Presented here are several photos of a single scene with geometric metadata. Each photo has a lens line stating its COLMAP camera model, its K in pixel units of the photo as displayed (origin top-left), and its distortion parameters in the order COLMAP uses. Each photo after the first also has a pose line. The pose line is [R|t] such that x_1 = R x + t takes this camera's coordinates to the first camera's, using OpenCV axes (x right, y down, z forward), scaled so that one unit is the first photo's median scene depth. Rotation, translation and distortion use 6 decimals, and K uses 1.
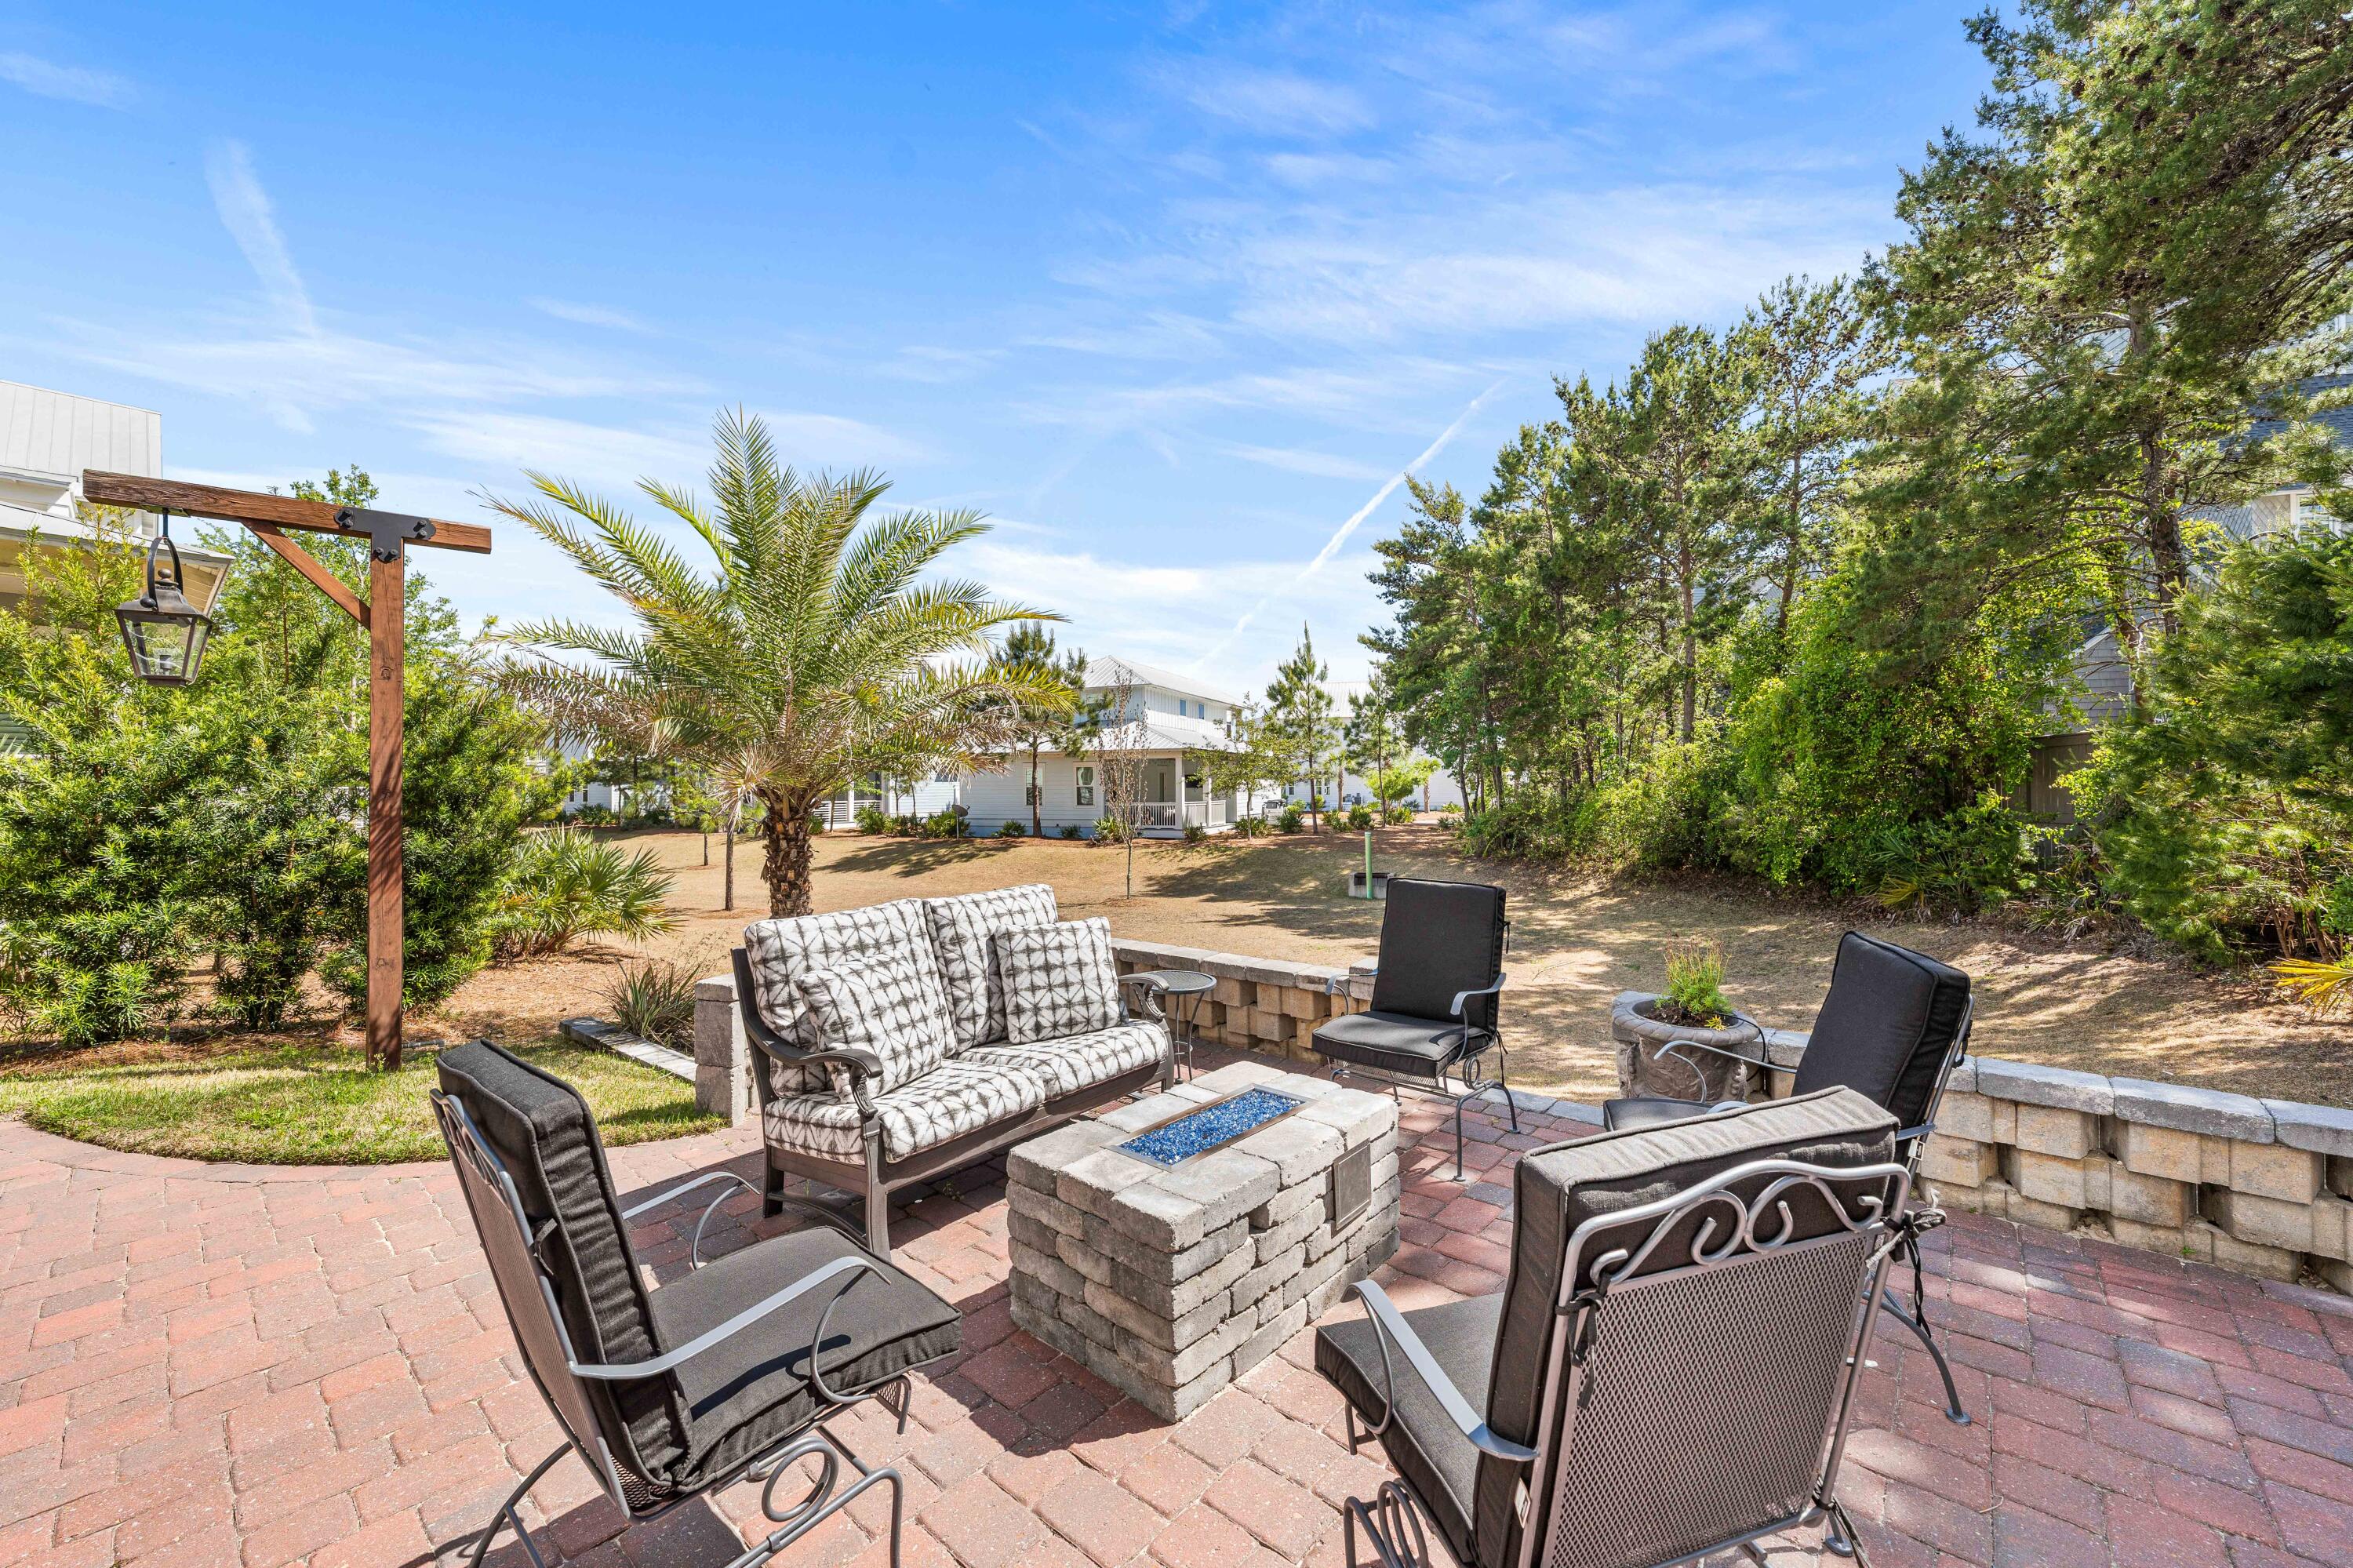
lens RADIAL K [[899.3, 0, 1171.0], [0, 899.3, 782.3], [0, 0, 1]] dist [-0.003844, -0.000193]
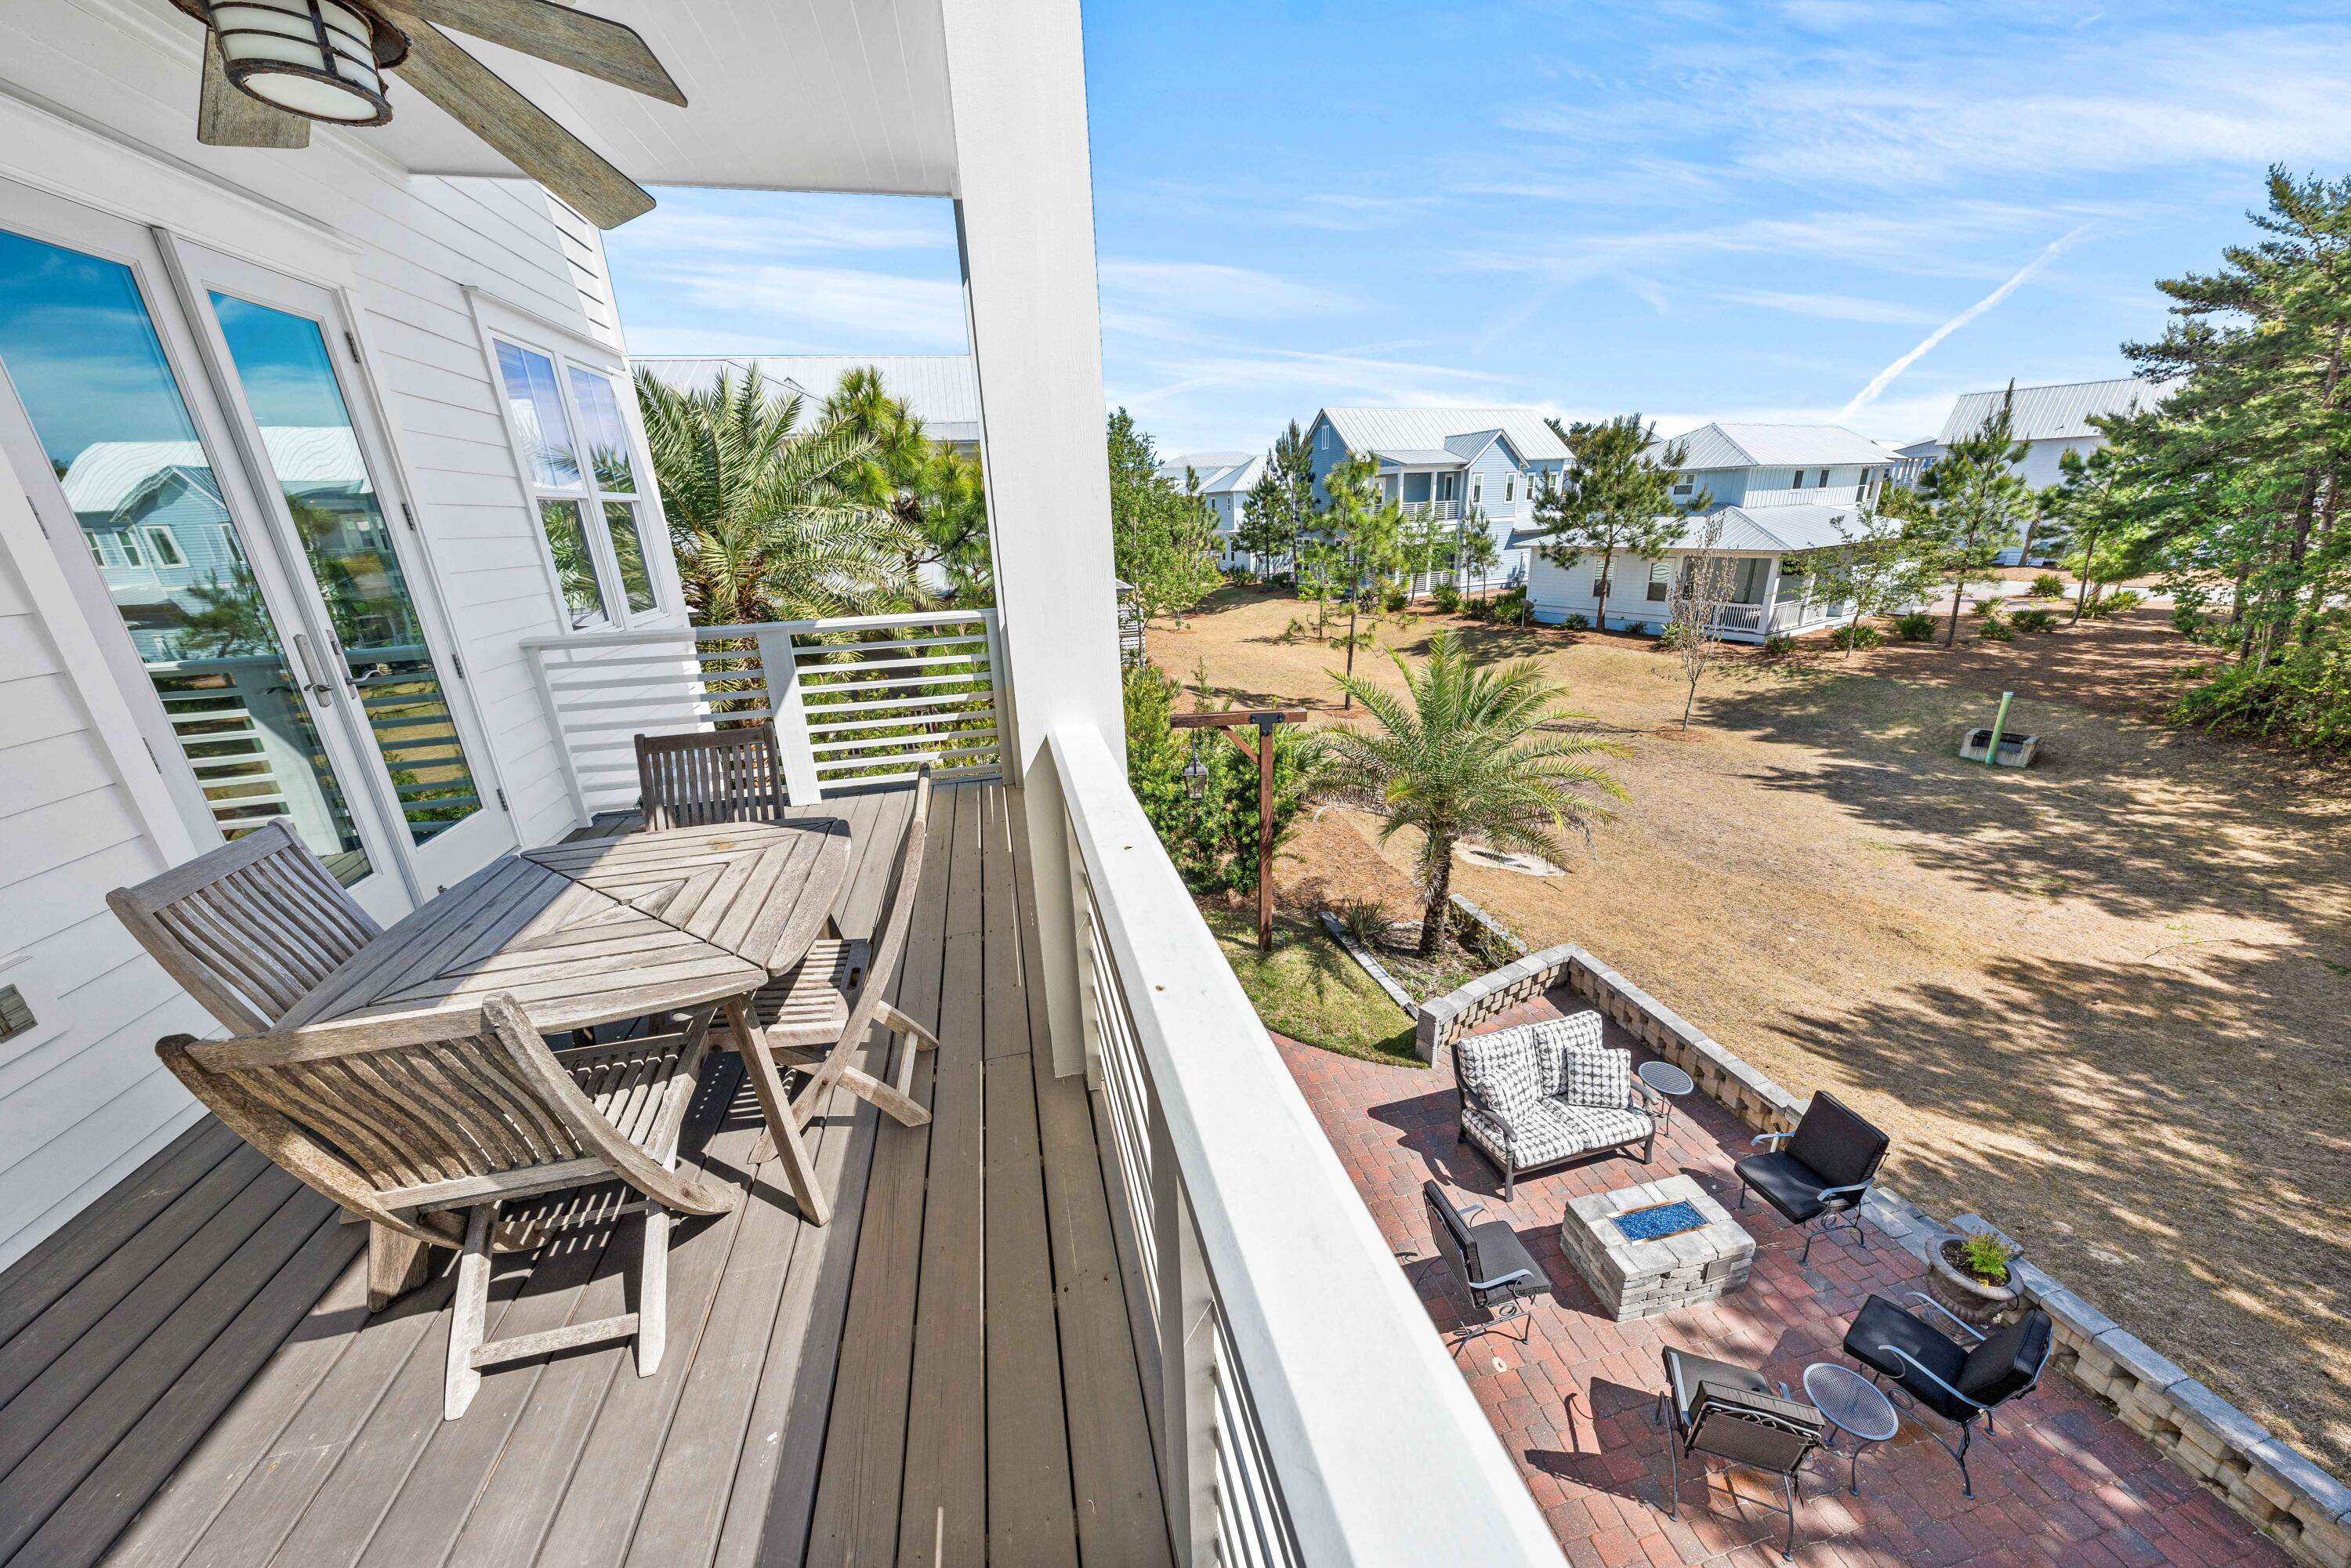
lens RADIAL K [[796.1, 0, 1182.9], [0, 796.1, 775.5], [0, 0, 1]] dist [-0.000590, 0.000785]
pose [[0.817107, 0.170366, -0.550737, -0.001870], [0.024801, 0.944062, 0.328835, -0.130279], [0.575952, -0.282352, 0.767175, -0.092084]]
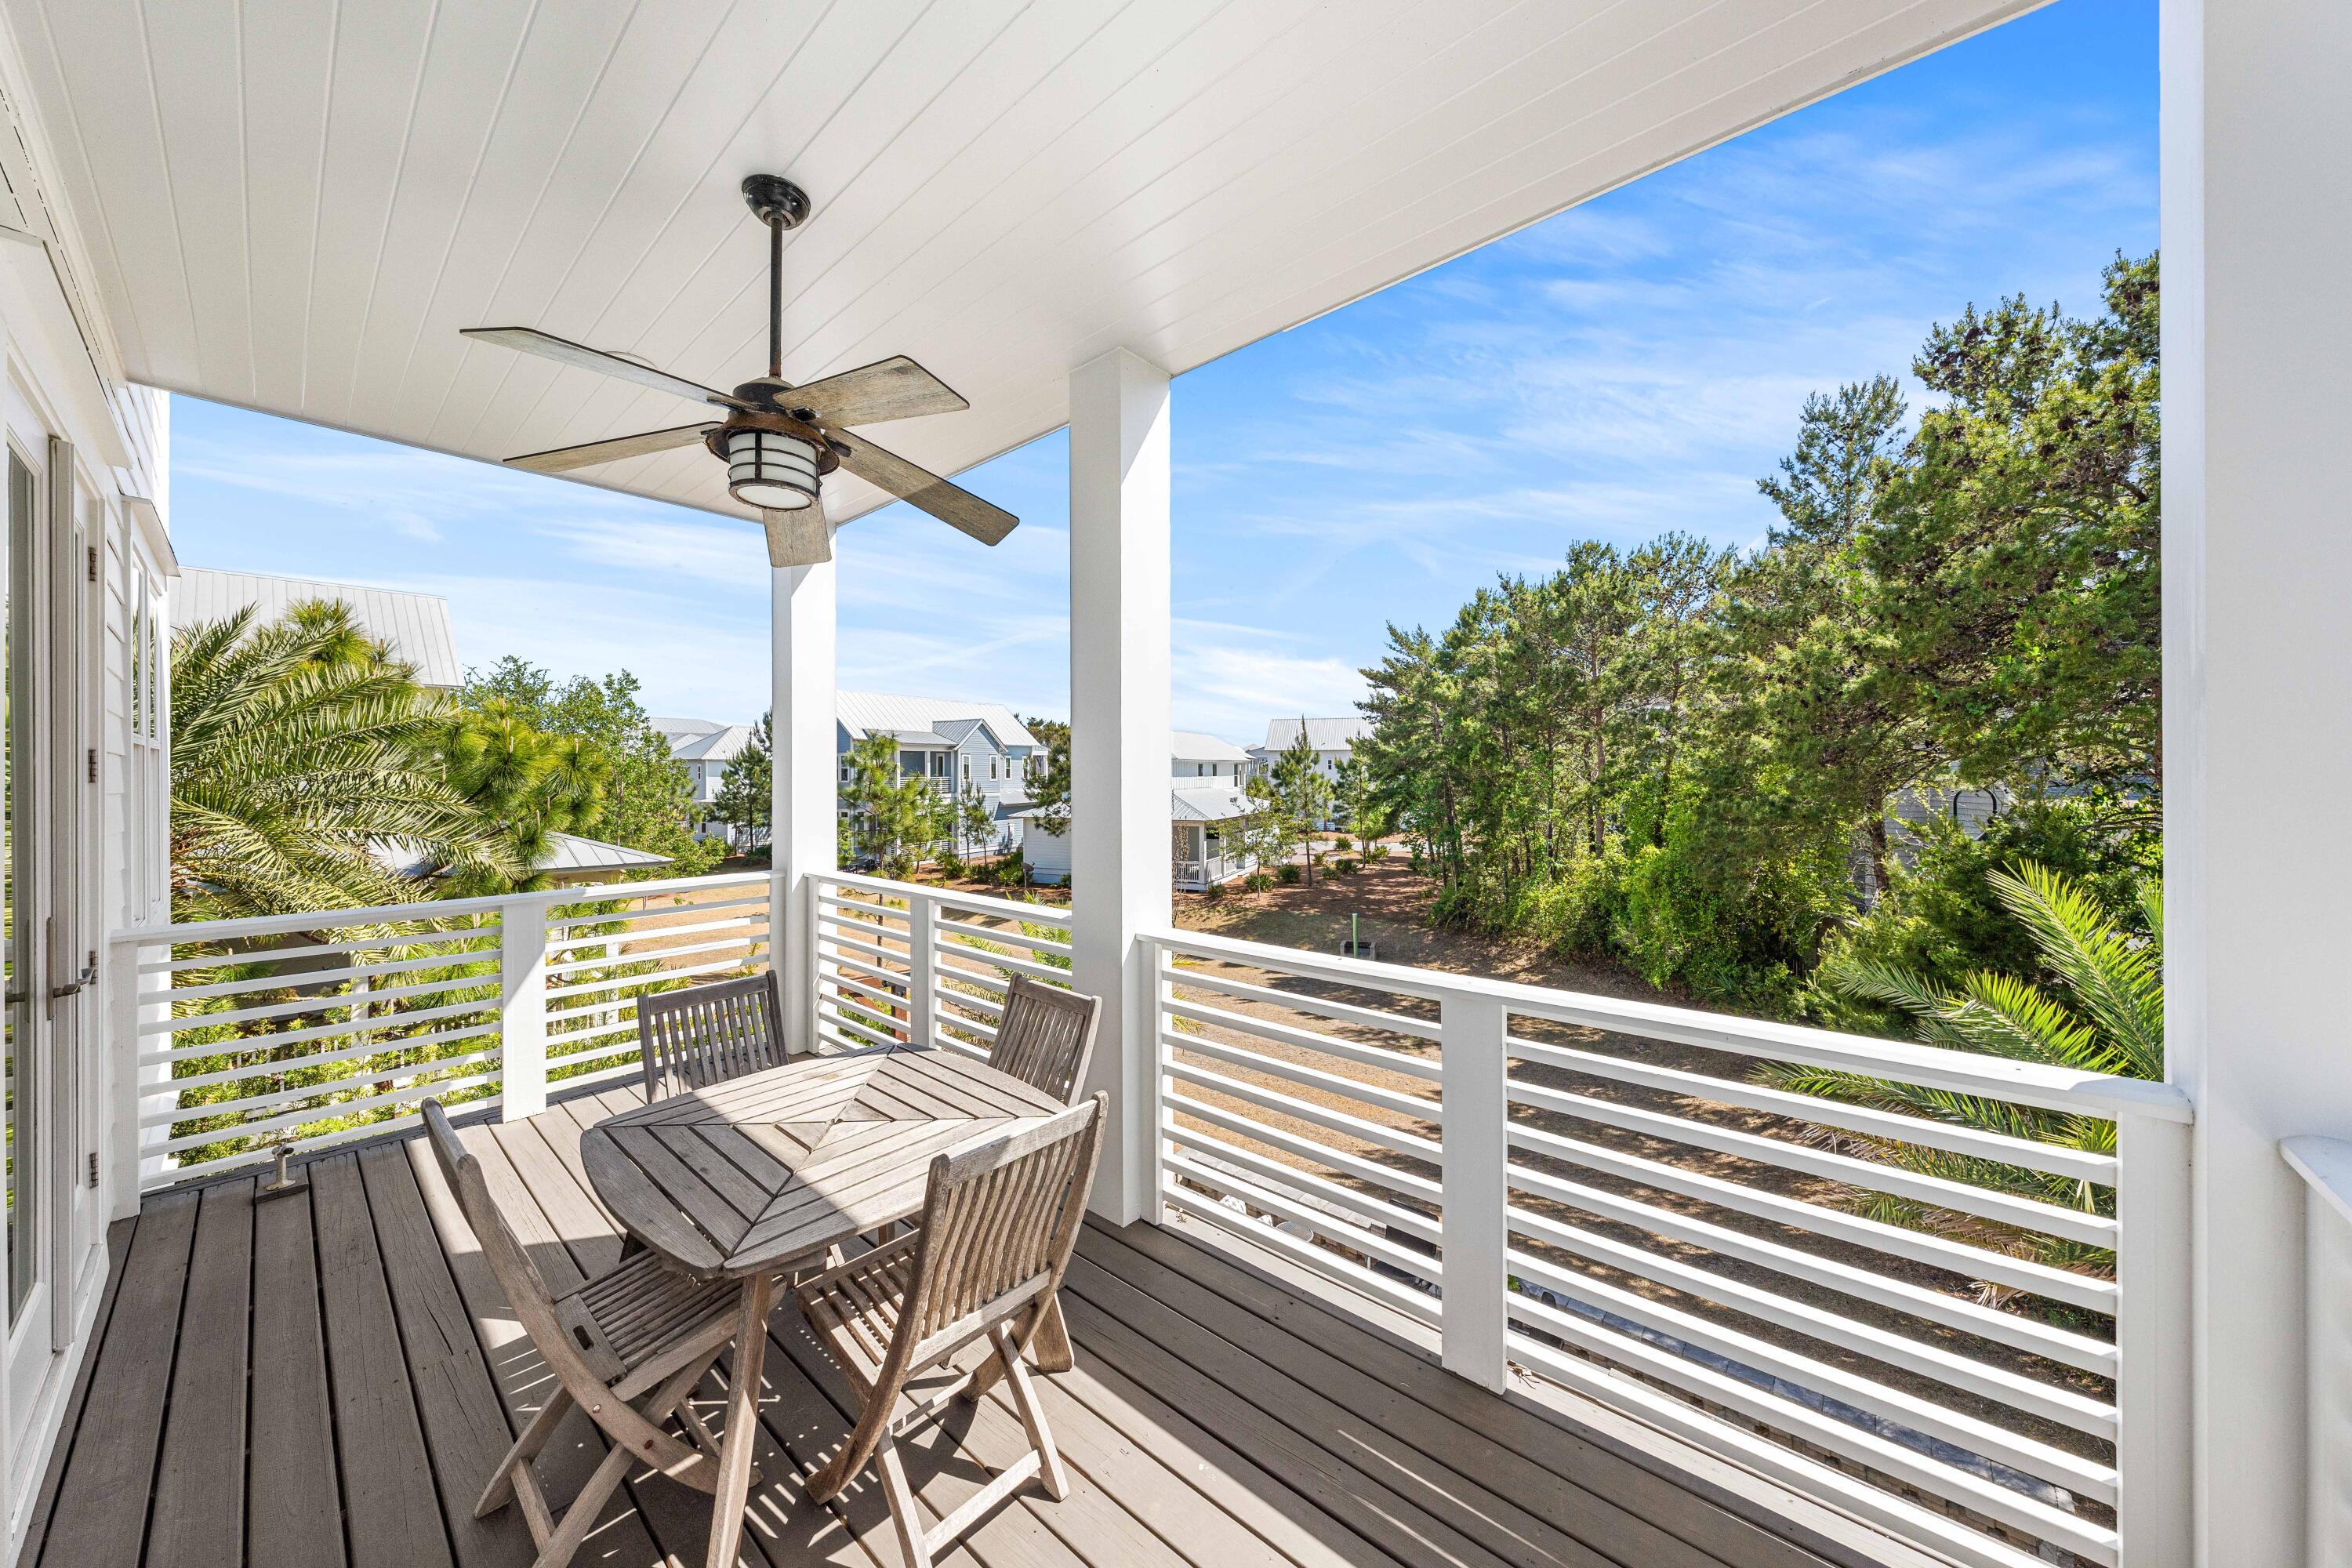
lens RADIAL K [[796.4, 0, 1173.9], [0, 796.4, 766.4], [0, 0, 1]] dist [-0.000590, 0.000785]
pose [[0.999910, 0.012985, 0.003329, -0.044024], [-0.012965, 0.999898, -0.005914, -0.131189], [-0.003406, 0.005870, 0.999977, -0.140323]]
